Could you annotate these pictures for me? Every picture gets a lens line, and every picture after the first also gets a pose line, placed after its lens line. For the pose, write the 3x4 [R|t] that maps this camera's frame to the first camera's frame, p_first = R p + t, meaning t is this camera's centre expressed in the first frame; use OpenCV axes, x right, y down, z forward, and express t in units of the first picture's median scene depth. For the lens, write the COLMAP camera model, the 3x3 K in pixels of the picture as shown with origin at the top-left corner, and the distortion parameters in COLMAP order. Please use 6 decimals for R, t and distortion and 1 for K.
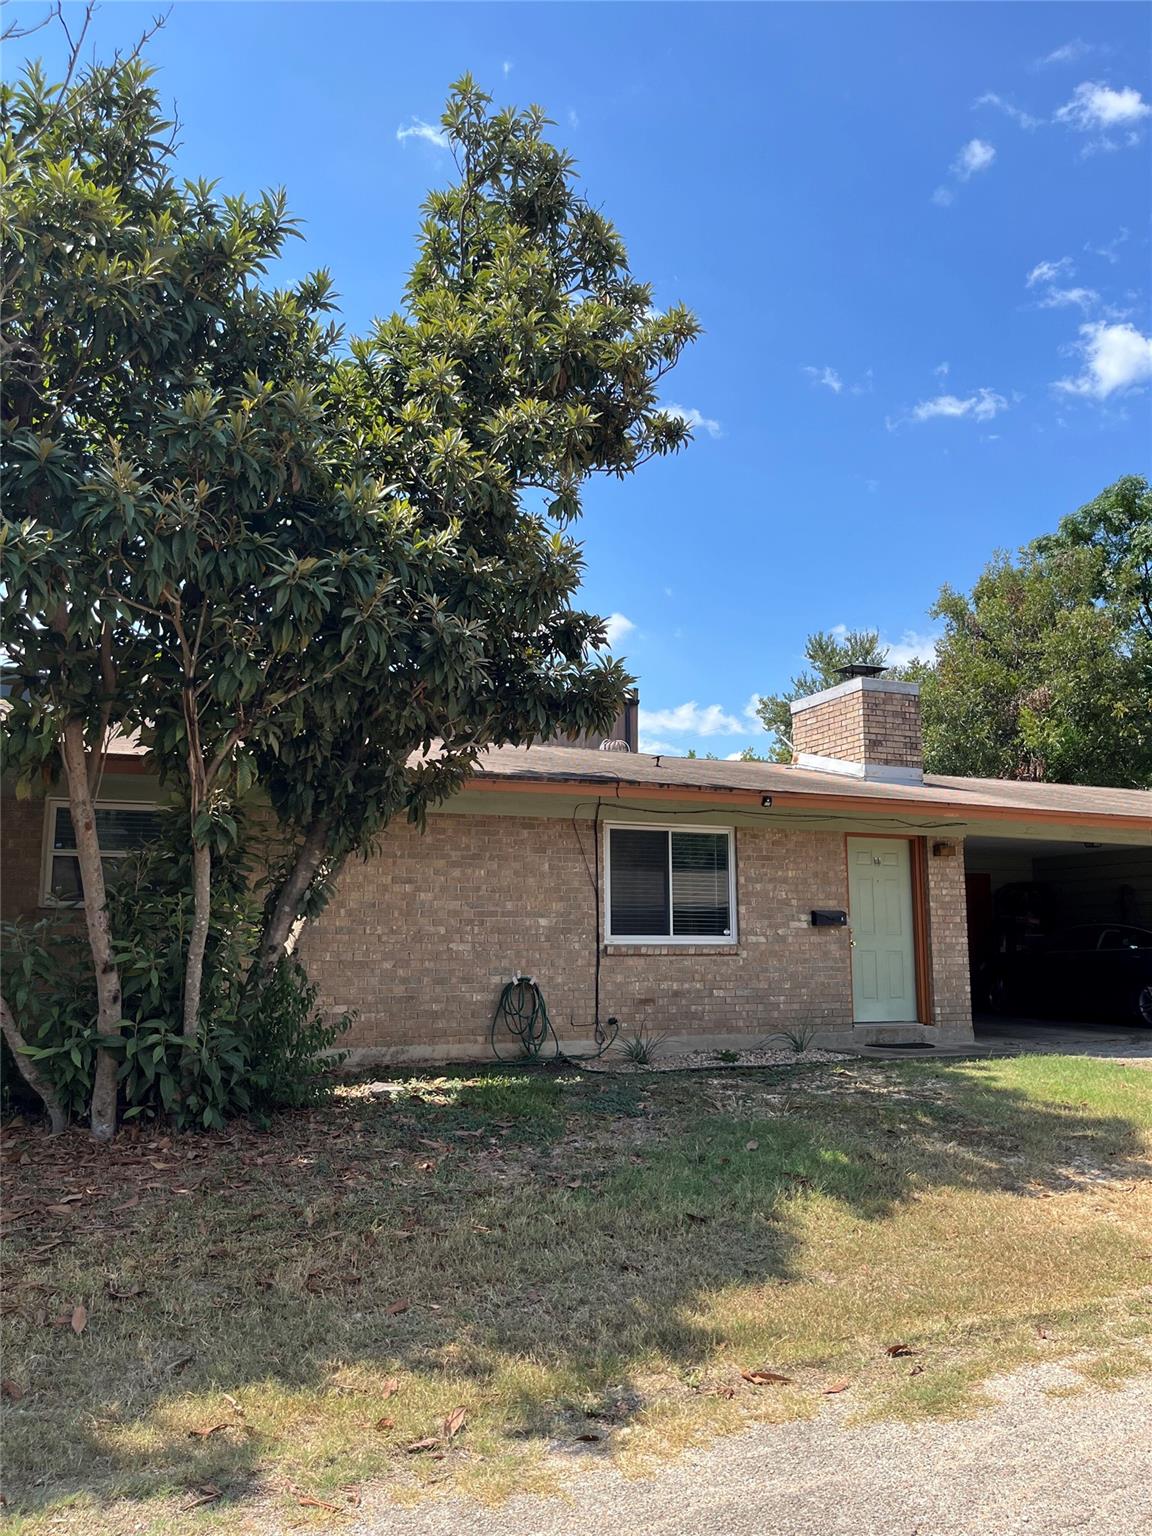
lens RADIAL K [[1157.7, 0, 573.8], [0, 1157.7, 767.5], [0, 0, 1]] dist [0.035299, -0.002974]
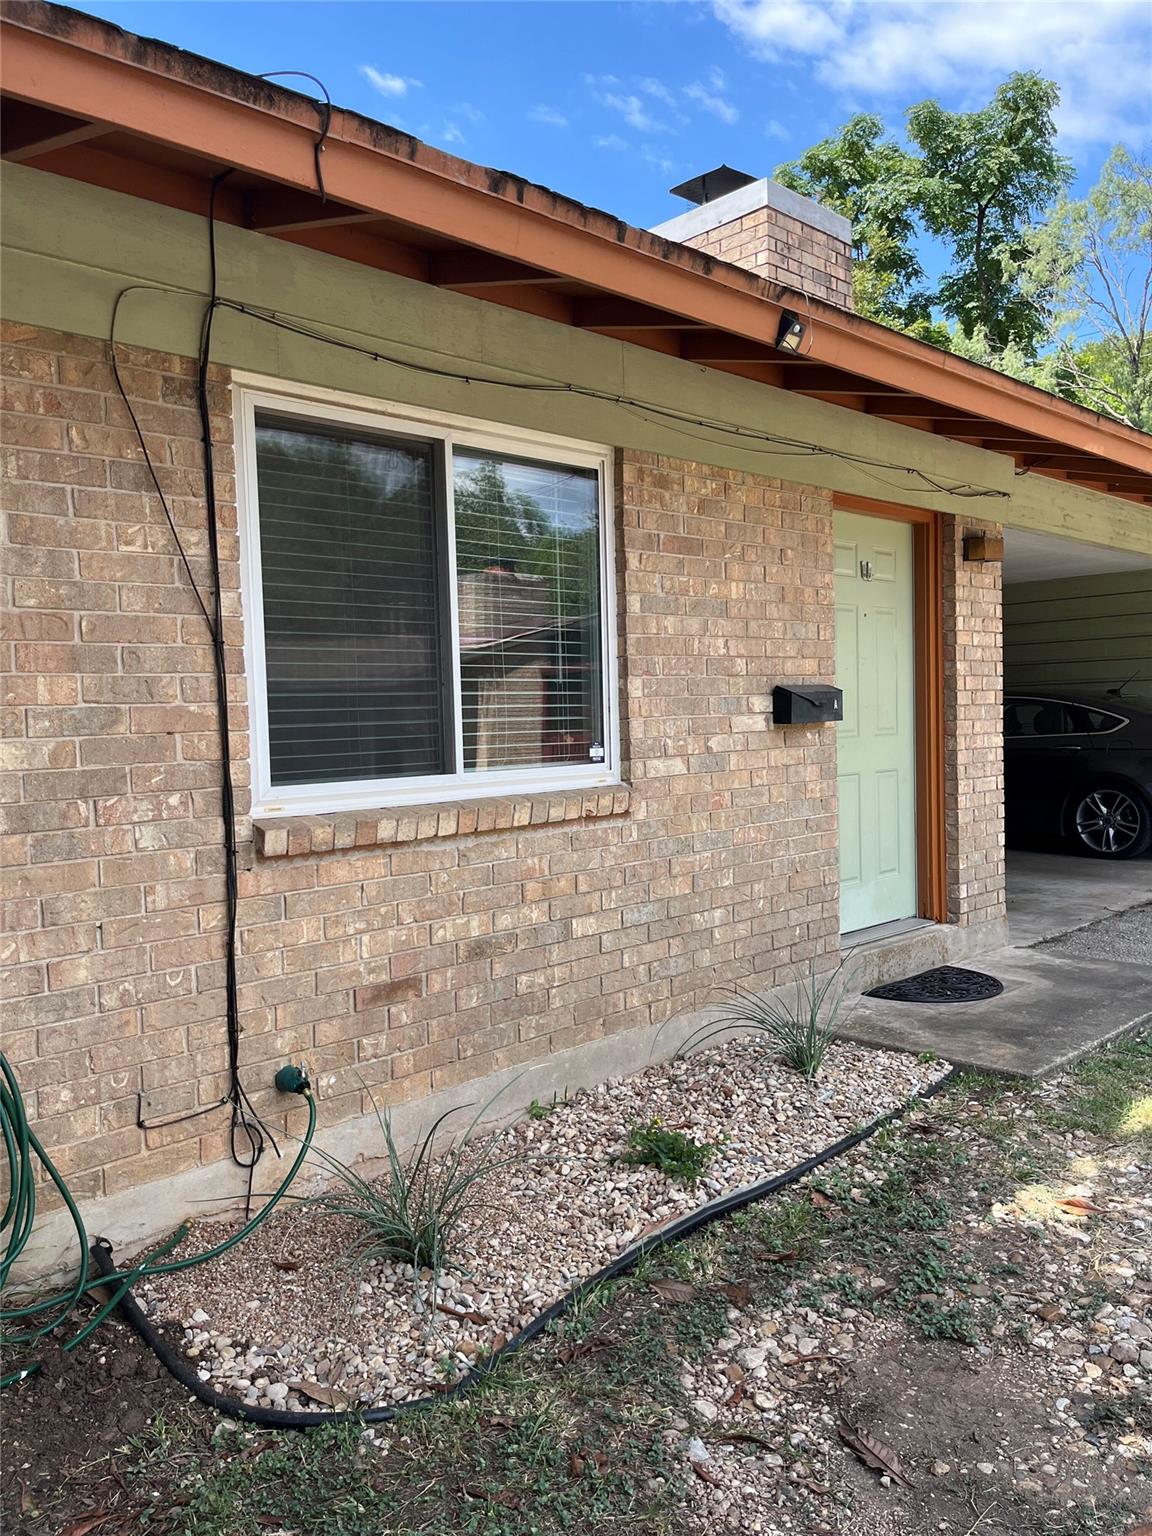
lens RADIAL K [[1157.7, 0, 575.8], [0, 1157.7, 761.9], [0, 0, 1]] dist [0.035299, -0.002974]
pose [[0.929016, -0.045106, 0.367281, -0.003190], [-0.023348, 0.983421, 0.179830, 0.082708], [-0.369303, -0.175640, 0.912560, 0.688501]]
